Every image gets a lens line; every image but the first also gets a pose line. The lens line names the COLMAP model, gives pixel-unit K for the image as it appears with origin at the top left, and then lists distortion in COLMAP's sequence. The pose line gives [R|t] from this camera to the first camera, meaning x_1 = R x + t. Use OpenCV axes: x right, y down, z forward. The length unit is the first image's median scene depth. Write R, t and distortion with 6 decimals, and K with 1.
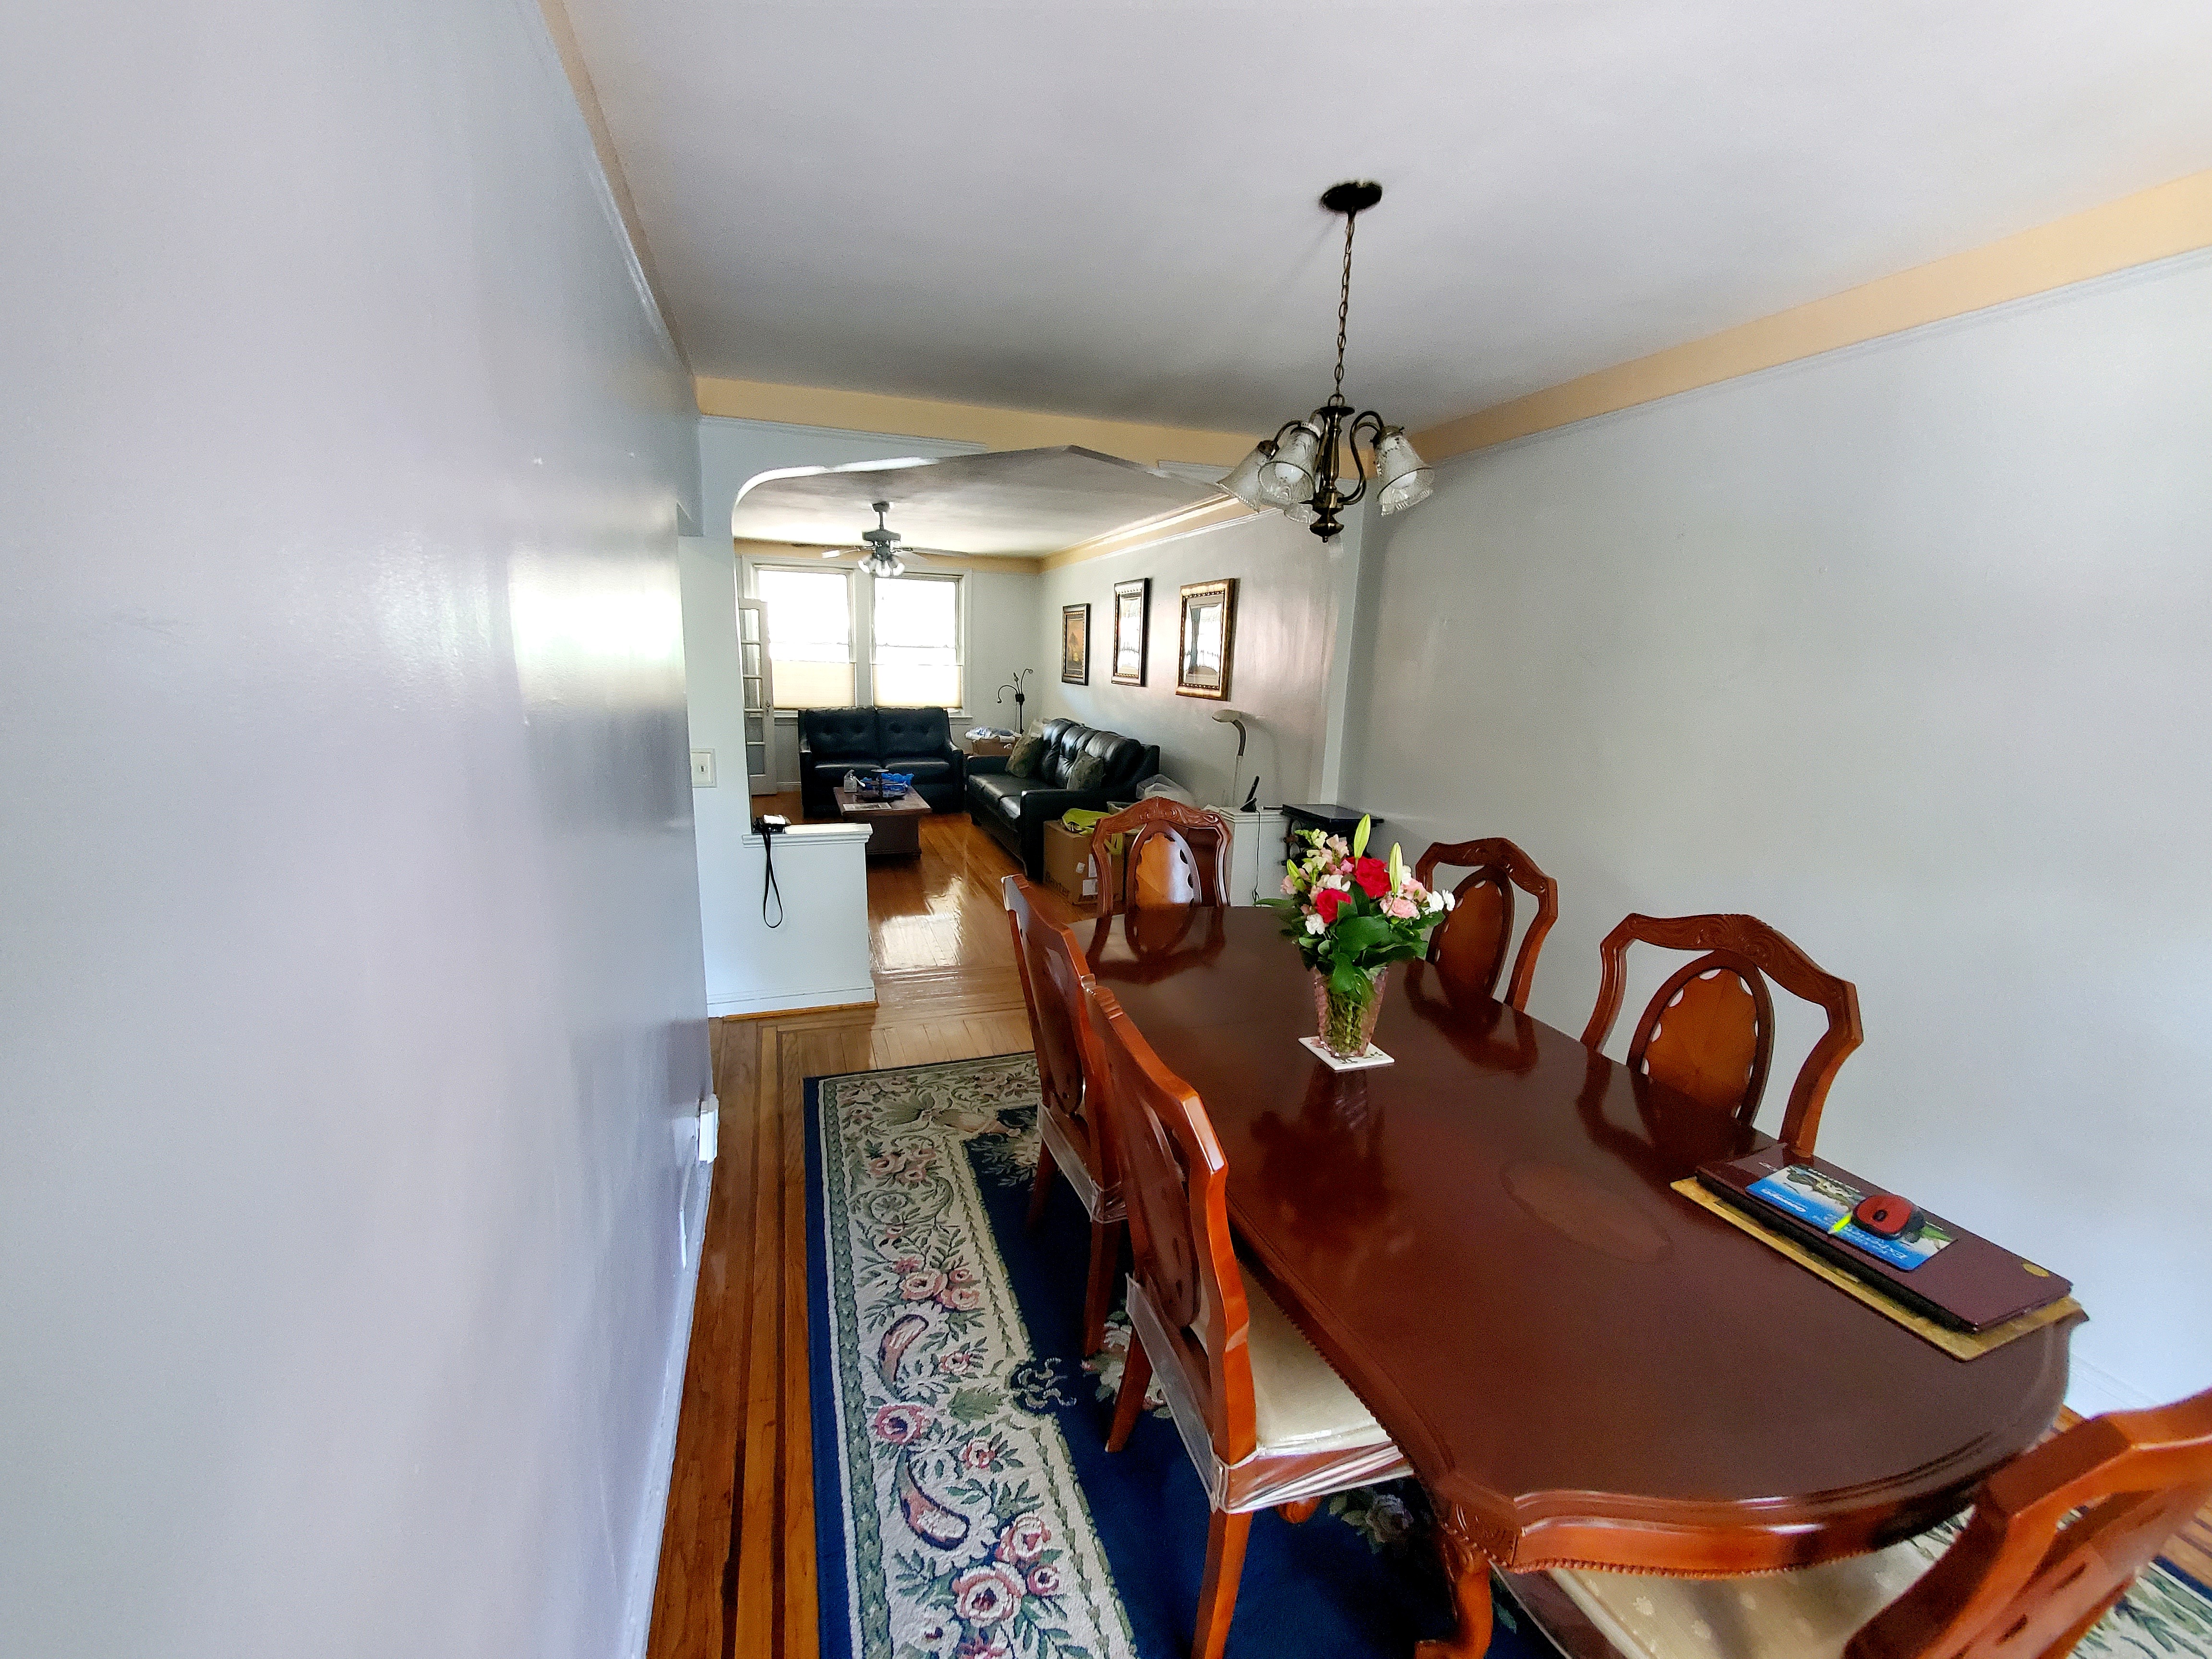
lens RADIAL K [[880.7, 0, 1112.8], [0, 880.7, 835.2], [0, 0, 1]] dist [0.001634, 0.000058]
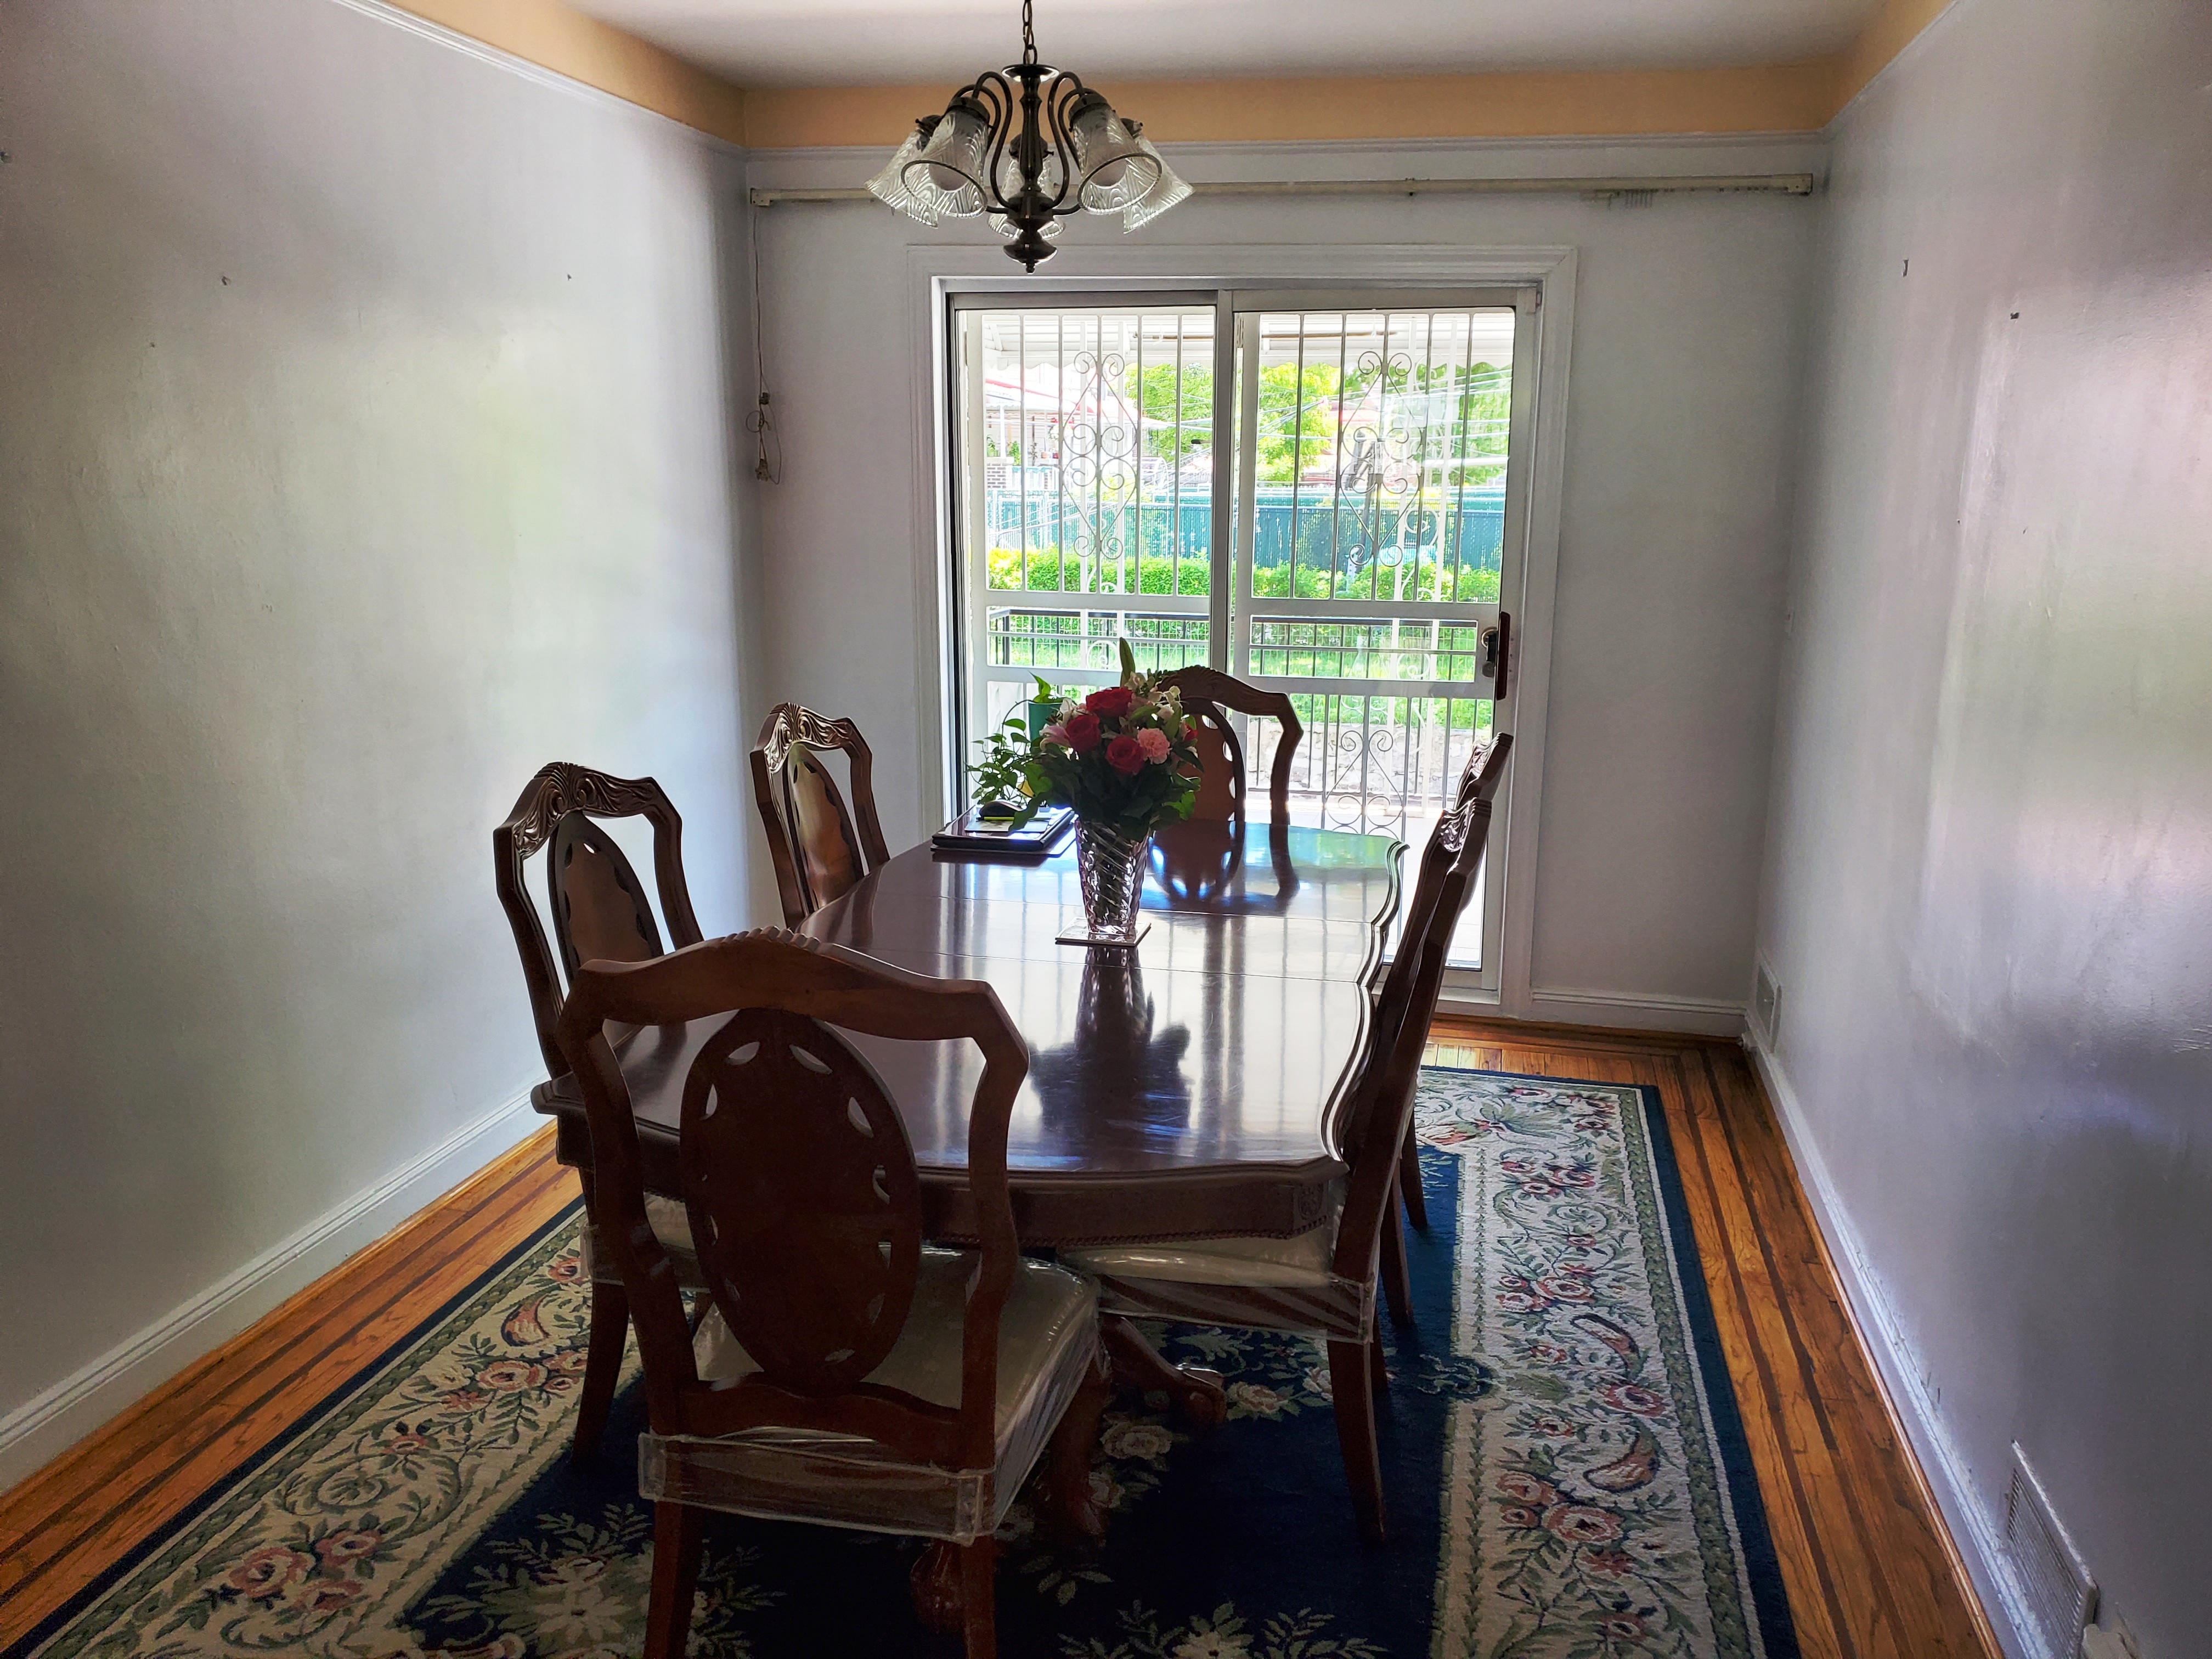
lens RADIAL K [[1702.8, 0, 1110.4], [0, 1702.8, 827.2], [0, 0, 1]] dist [0.025473, 0.013203]
pose [[-0.841619, -0.154652, 0.517456, -0.515937], [0.072997, 0.916758, 0.392717, -0.444088], [-0.535117, 0.368290, -0.760271, 2.046544]]
